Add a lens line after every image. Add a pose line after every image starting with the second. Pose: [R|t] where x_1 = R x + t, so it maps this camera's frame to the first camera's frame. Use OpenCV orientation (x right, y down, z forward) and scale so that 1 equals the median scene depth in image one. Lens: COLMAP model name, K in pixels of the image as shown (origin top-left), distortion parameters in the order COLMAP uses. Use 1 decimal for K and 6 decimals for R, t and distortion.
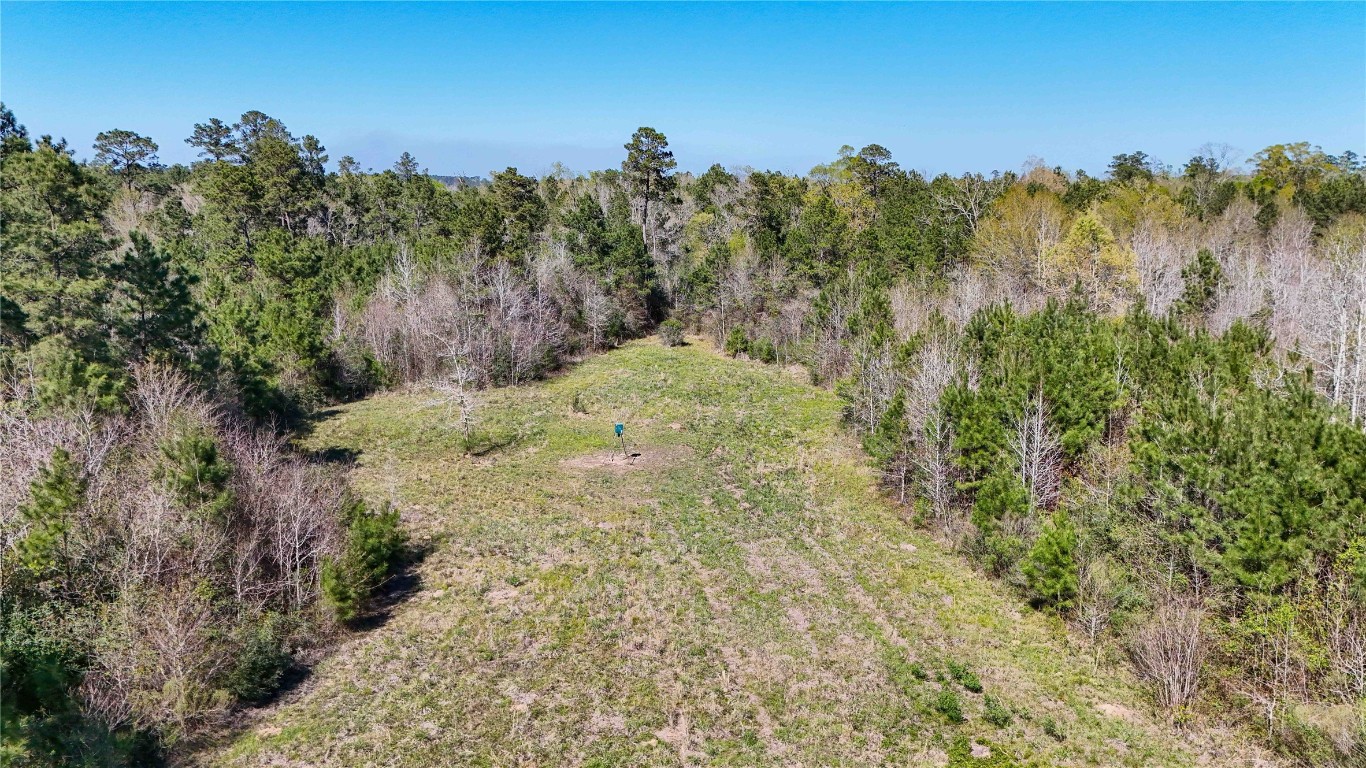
lens RADIAL K [[1079.6, 0, 683.0], [0, 1079.6, 384.0], [0, 0, 1]] dist [0.088113, -0.074287]
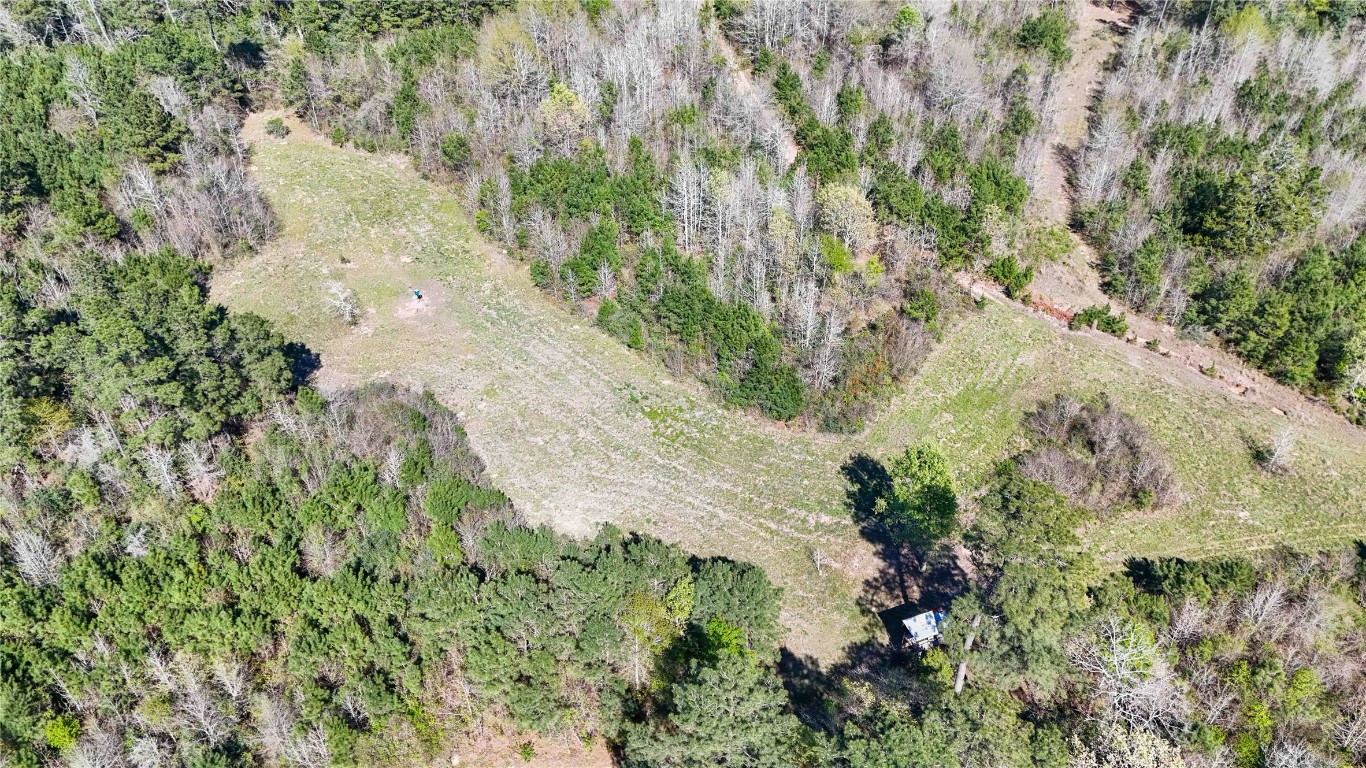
lens RADIAL K [[1079.6, 0, 683.0], [0, 1079.6, 384.0], [0, 0, 1]] dist [0.088113, -0.074287]
pose [[0.809853, -0.384221, 0.443298, -0.625937], [0.106224, 0.839218, 0.533320, -0.859404], [-0.576936, -0.384822, 0.720456, -0.885467]]
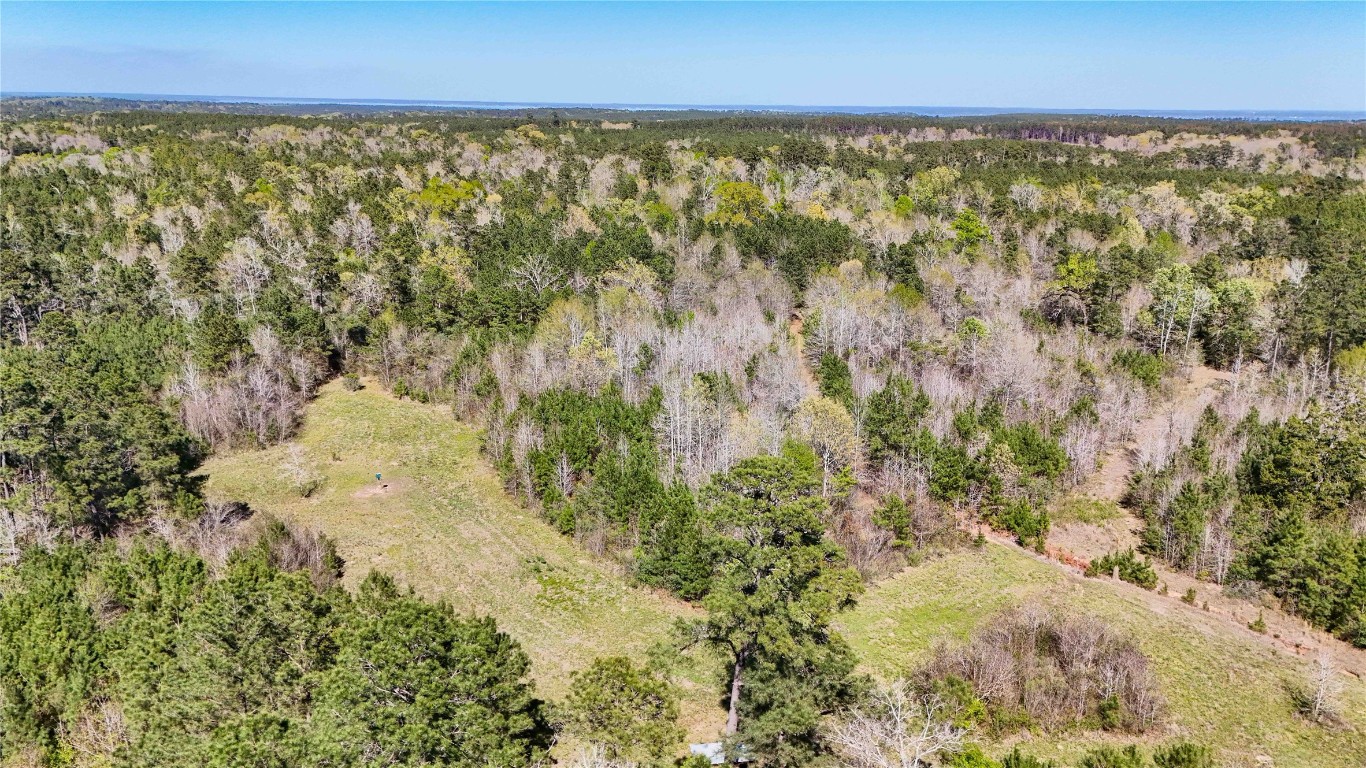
lens RADIAL K [[1079.6, 0, 683.0], [0, 1079.6, 384.0], [0, 0, 1]] dist [0.088113, -0.074287]
pose [[0.926781, -0.096954, 0.362872, -0.245318], [0.070239, 0.993804, 0.086139, -0.260314], [-0.368975, -0.054345, 0.927849, -1.102642]]
